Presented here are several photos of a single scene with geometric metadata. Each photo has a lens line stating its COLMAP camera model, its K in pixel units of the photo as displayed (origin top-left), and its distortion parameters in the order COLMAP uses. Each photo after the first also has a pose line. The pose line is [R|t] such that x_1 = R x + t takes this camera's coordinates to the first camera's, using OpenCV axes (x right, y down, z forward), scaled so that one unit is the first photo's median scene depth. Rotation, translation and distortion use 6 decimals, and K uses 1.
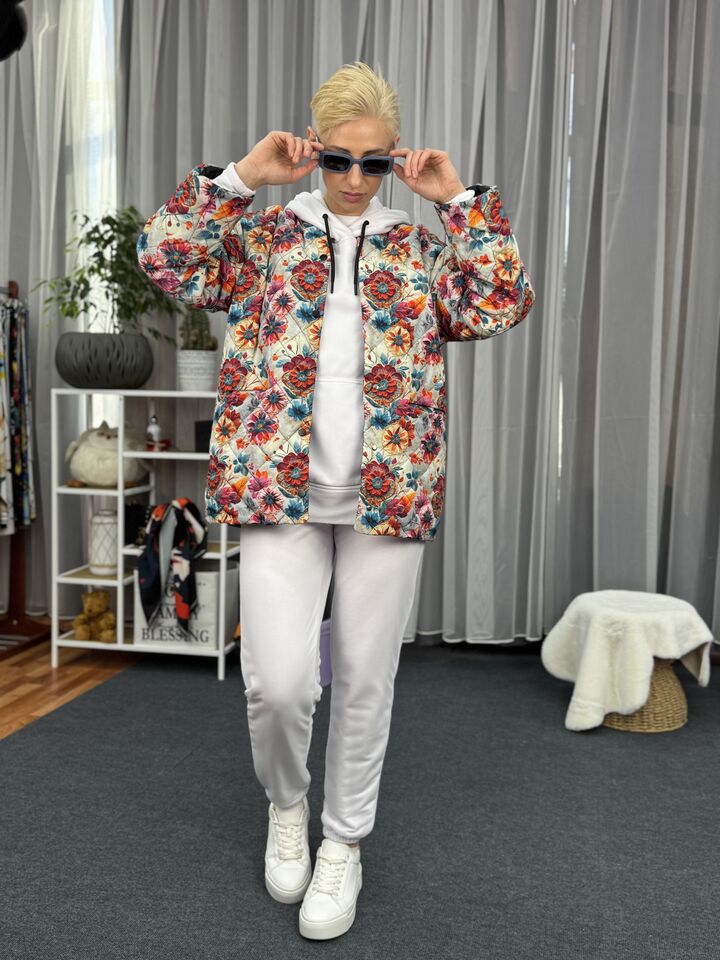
lens RADIAL K [[902.9, 0, 361.0], [0, 902.9, 480.8], [0, 0, 1]] dist [0.044297, 0.000000]
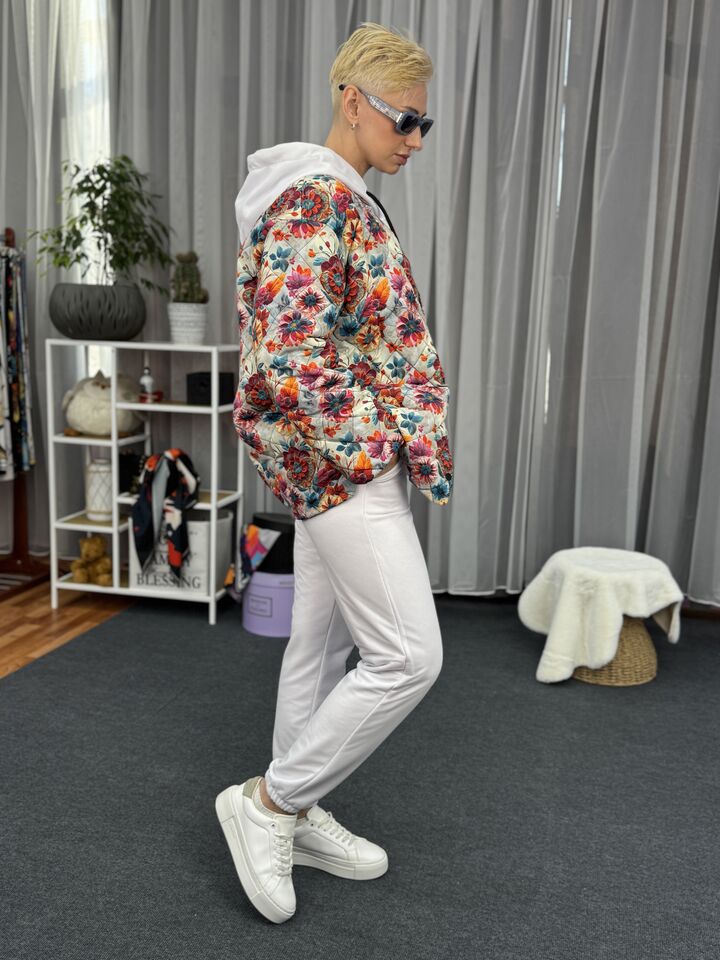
lens RADIAL K [[902.9, 0, 365.3], [0, 902.9, 480.5], [0, 0, 1]] dist [0.044297, 0.000000]
pose [[0.999569, 0.015870, -0.024685, 0.045069], [-0.013675, 0.996143, 0.086676, -0.037763], [0.025965, -0.086301, 0.995931, -0.018225]]
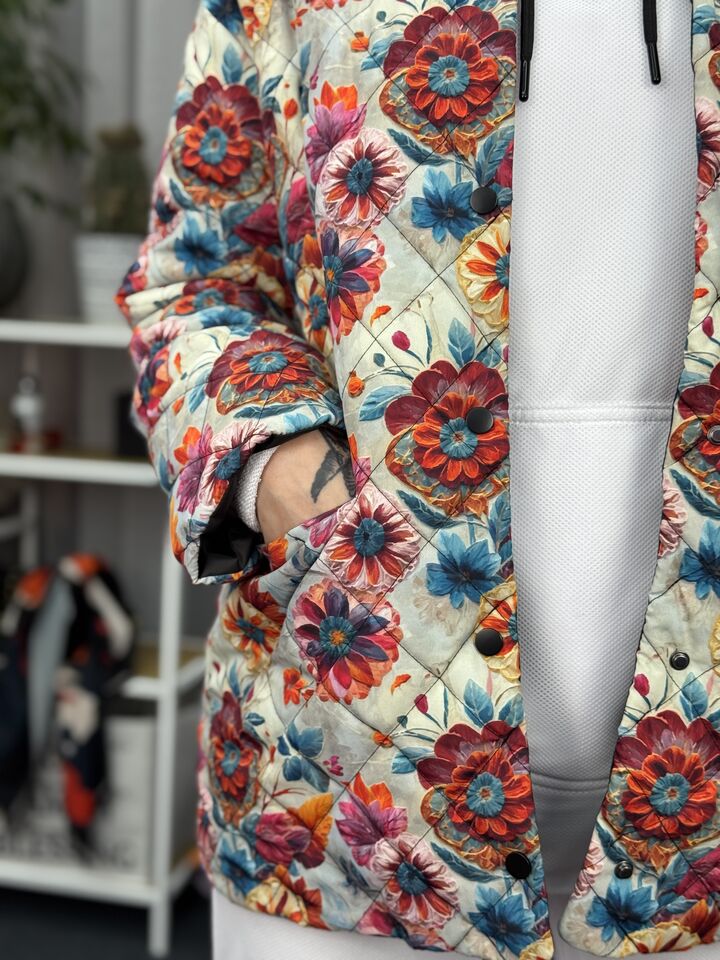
lens RADIAL K [[1311.7, 0, 358.3], [0, 1311.7, 470.1], [0, 0, 1]] dist [0.067560, 0.000000]
pose [[0.998200, 0.028044, -0.053011, -0.023342], [-0.025416, 0.998445, 0.049614, -0.063699], [0.054320, -0.048177, 0.997361, 0.343539]]
